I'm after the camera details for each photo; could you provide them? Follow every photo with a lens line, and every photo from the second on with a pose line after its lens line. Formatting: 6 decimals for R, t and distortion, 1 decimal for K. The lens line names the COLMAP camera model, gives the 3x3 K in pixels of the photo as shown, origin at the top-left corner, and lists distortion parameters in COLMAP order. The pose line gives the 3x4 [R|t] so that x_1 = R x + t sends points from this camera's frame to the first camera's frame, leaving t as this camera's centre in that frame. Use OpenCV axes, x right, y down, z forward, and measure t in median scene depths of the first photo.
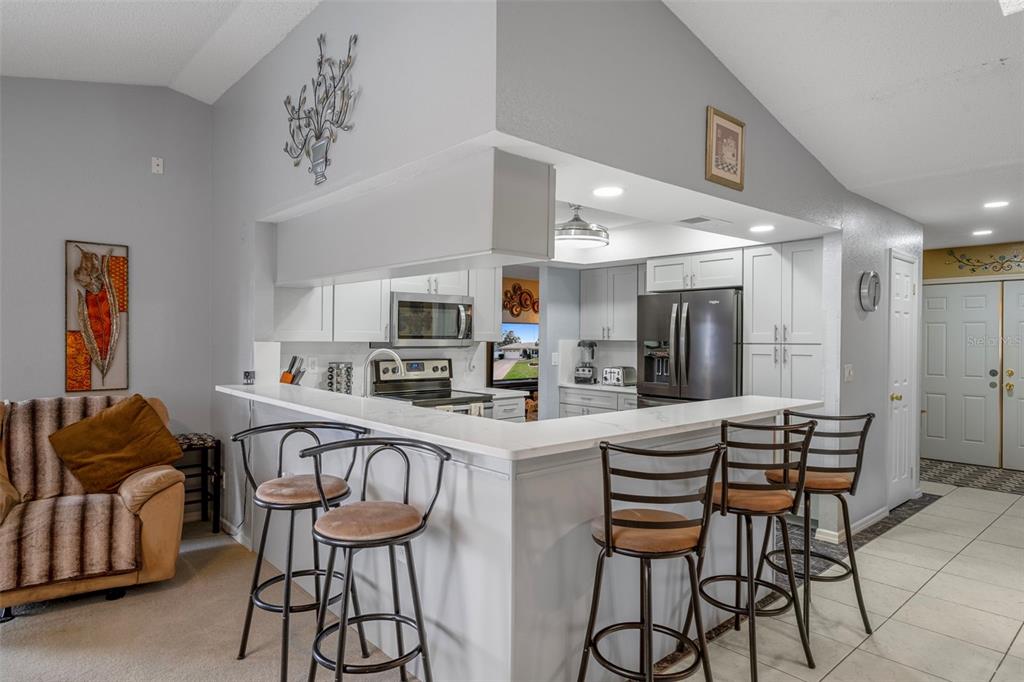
lens RADIAL K [[606.8, 0, 512.9], [0, 606.8, 337.3], [0, 0, 1]] dist [-0.000753, -0.000180]
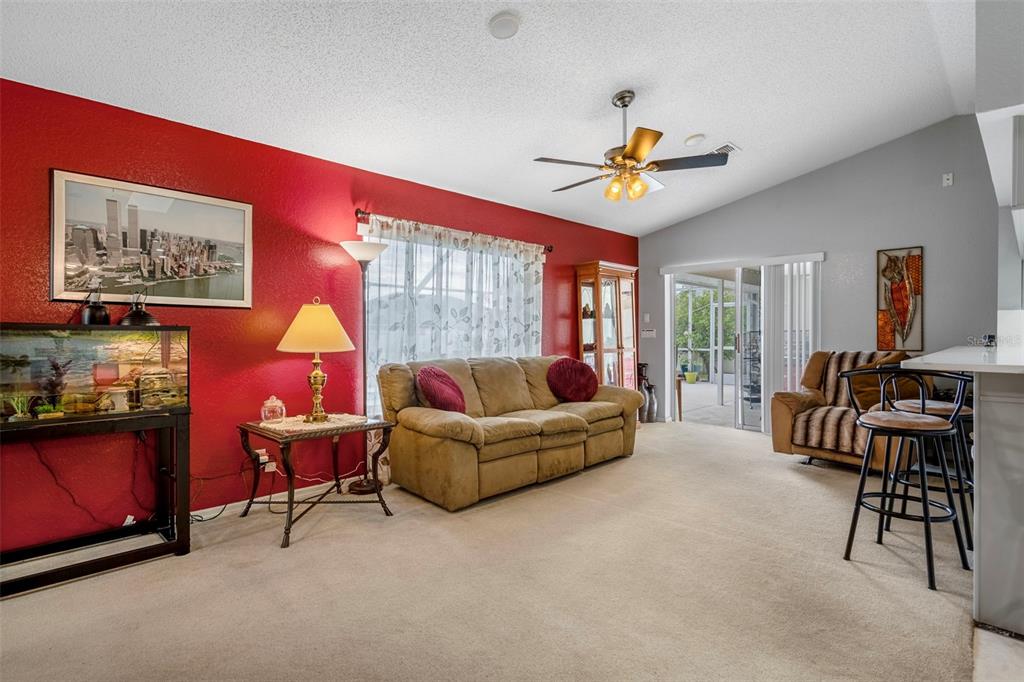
lens RADIAL K [[517.8, 0, 510.1], [0, 517.8, 337.0], [0, 0, 1]] dist [-0.000198, 0.000257]
pose [[0.050762, -0.005387, -0.998696, 0.471430], [0.001705, 0.999984, -0.005307, 0.056855], [0.998709, -0.001433, 0.050771, 0.011133]]
